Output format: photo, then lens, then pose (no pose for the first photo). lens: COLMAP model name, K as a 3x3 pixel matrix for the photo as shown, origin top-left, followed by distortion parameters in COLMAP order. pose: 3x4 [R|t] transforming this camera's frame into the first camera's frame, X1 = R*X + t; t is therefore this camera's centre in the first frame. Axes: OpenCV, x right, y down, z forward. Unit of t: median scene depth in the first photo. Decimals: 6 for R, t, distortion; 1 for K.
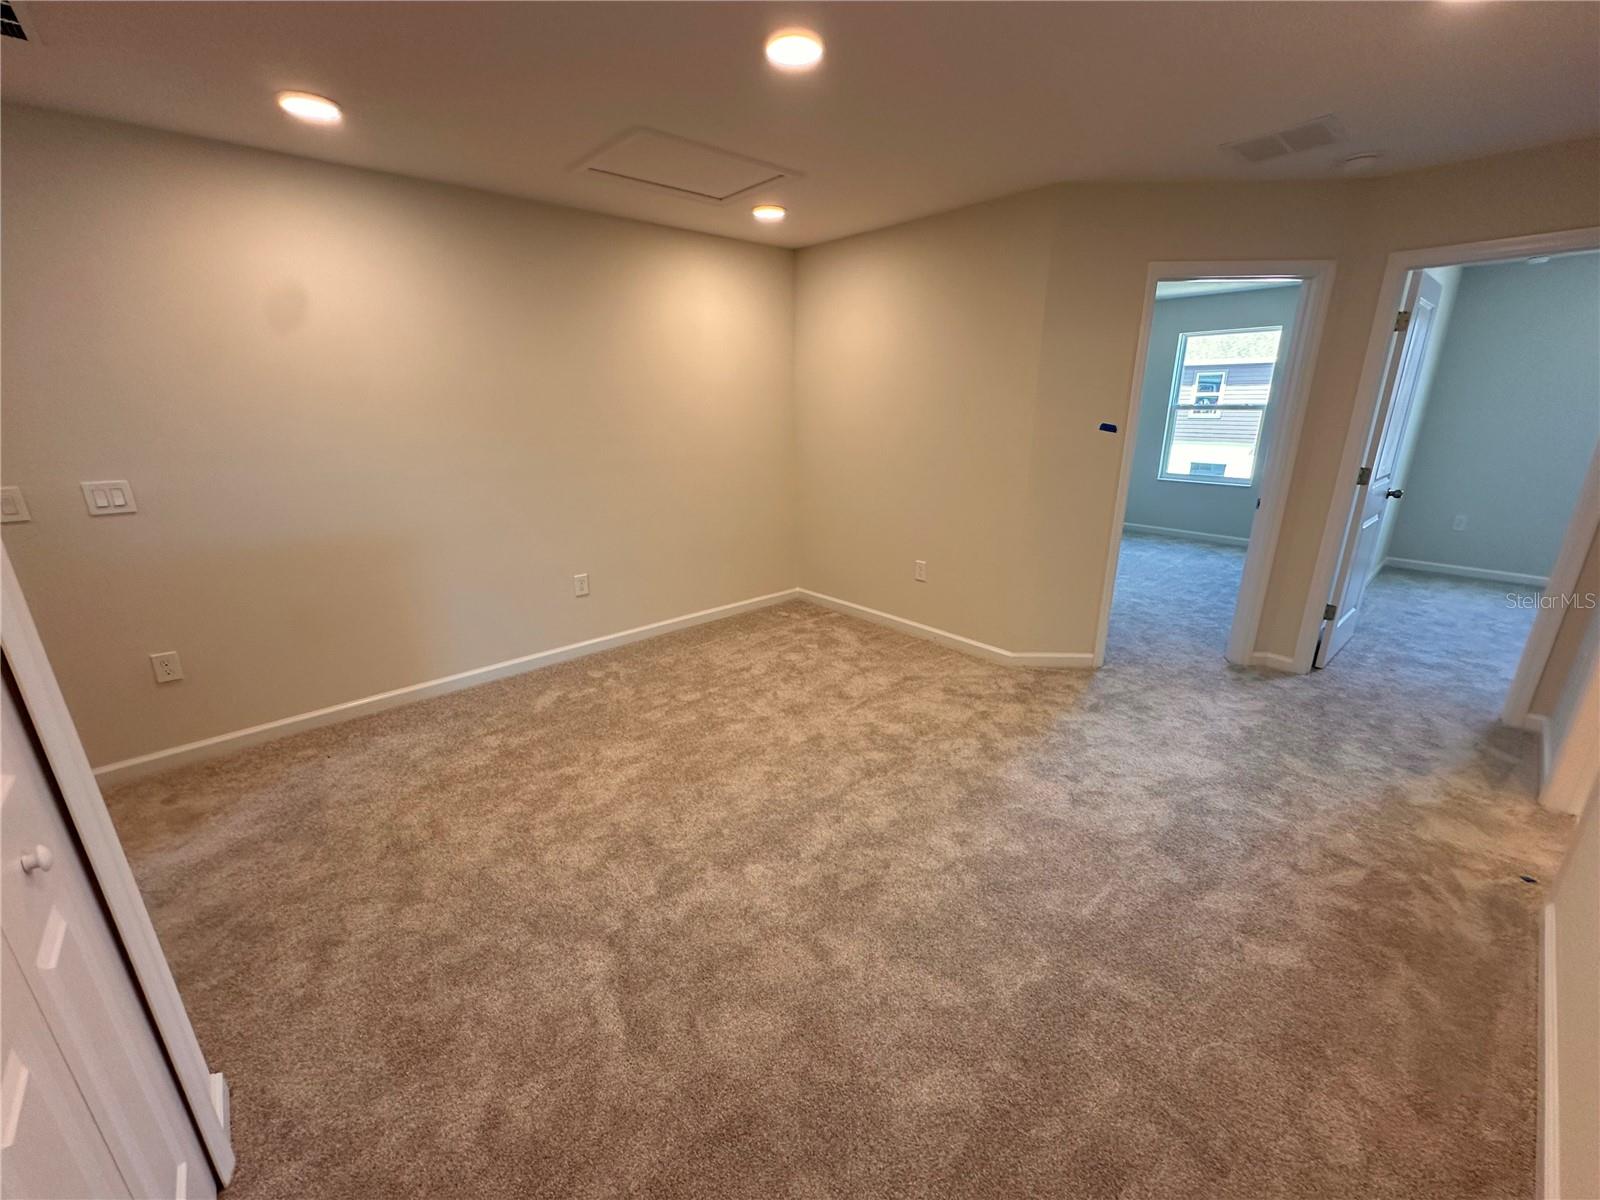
lens RADIAL K [[639.3, 0, 802.2], [0, 639.3, 601.6], [0, 0, 1]] dist [-0.000589, 0.000030]
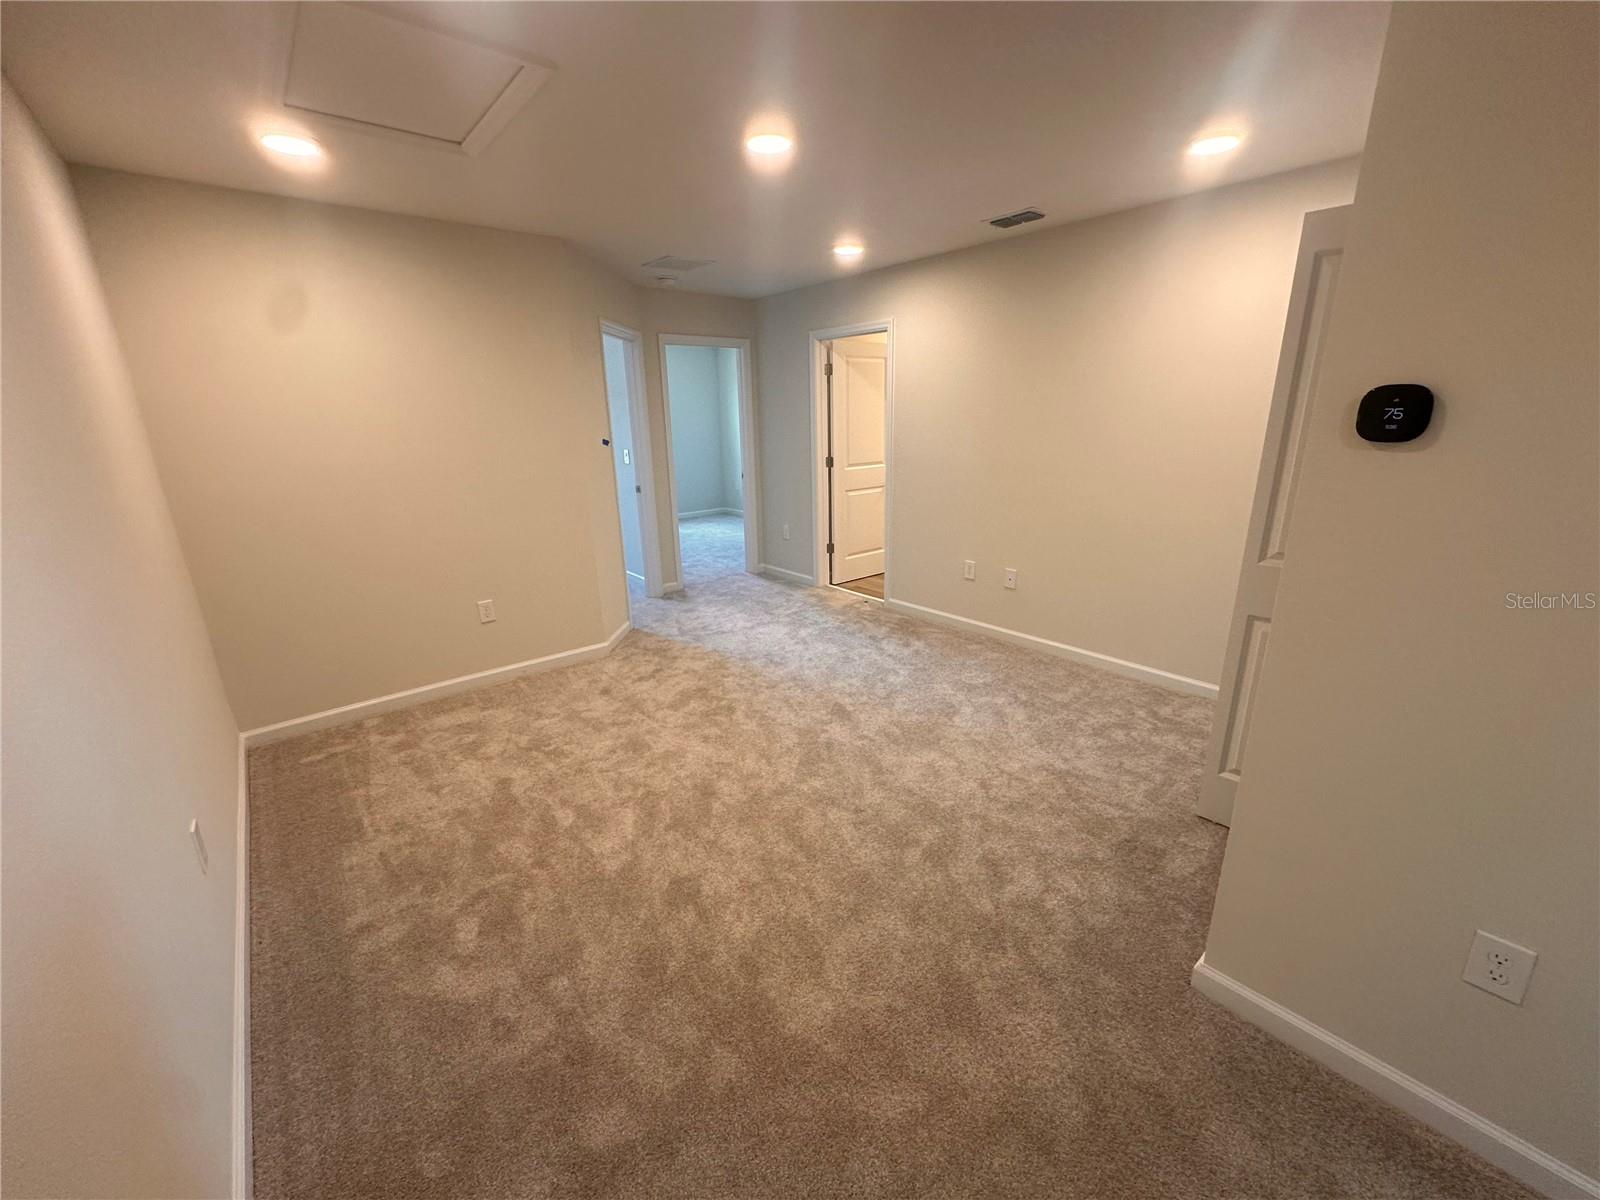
lens RADIAL K [[639.3, 0, 802.2], [0, 639.3, 601.6], [0, 0, 1]] dist [-0.000589, 0.000030]
pose [[0.044724, -0.283362, 0.957969, -0.805997], [0.321551, 0.911981, 0.254747, -0.181702], [-0.945835, 0.296643, 0.131903, 0.560261]]
